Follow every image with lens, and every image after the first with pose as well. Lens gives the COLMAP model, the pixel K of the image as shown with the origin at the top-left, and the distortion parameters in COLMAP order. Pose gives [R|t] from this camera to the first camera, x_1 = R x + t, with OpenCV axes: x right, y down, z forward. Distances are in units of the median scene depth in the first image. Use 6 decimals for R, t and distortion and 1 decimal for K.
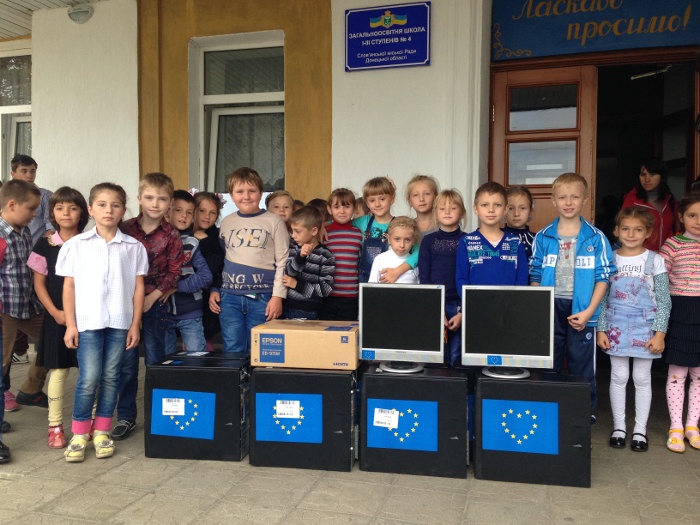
lens RADIAL K [[639.4, 0, 343.1], [0, 639.4, 273.0], [0, 0, 1]] dist [0.053629, 0.000000]
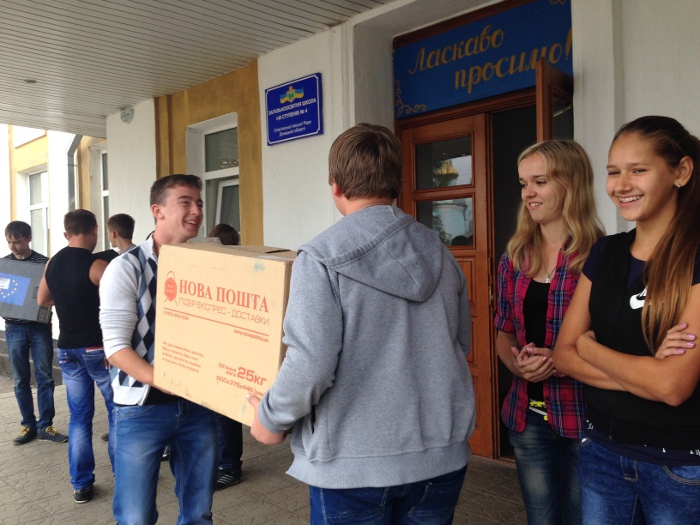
lens RADIAL K [[639.4, 0, 350.9], [0, 639.4, 263.3], [0, 0, 1]] dist [0.053629, 0.000000]
pose [[0.877076, -0.017033, -0.480050, 0.627485], [-0.002582, 0.999189, -0.040171, -0.077524], [0.480345, 0.036472, 0.876321, 0.145892]]
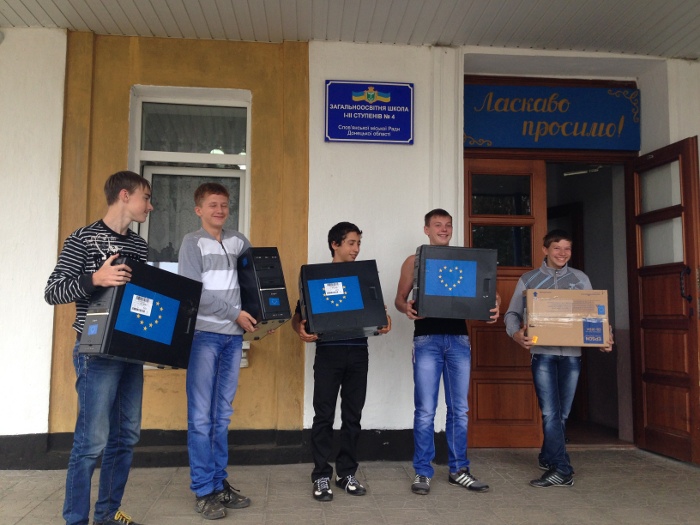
lens RADIAL K [[639.4, 0, 355.1], [0, 639.4, 269.3], [0, 0, 1]] dist [0.053629, 0.000000]
pose [[0.927323, 0.027776, 0.373229, -0.302035], [0.016544, 0.993225, -0.115021, -0.016757], [-0.373896, 0.112837, 0.920581, 0.134950]]
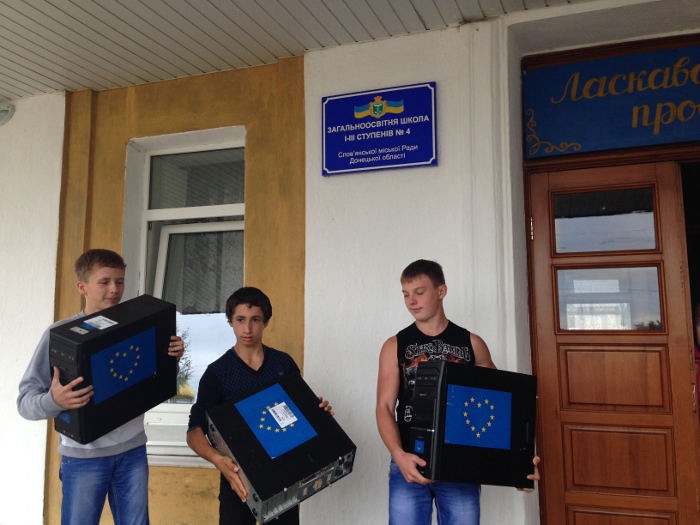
lens RADIAL K [[639.4, 0, 347.1], [0, 639.4, 261.5], [0, 0, 1]] dist [0.053629, 0.000000]
pose [[0.998462, -0.011568, -0.054220, 0.069640], [0.001816, 0.984288, -0.176562, -0.089341], [0.055411, 0.176192, 0.982795, 0.304439]]
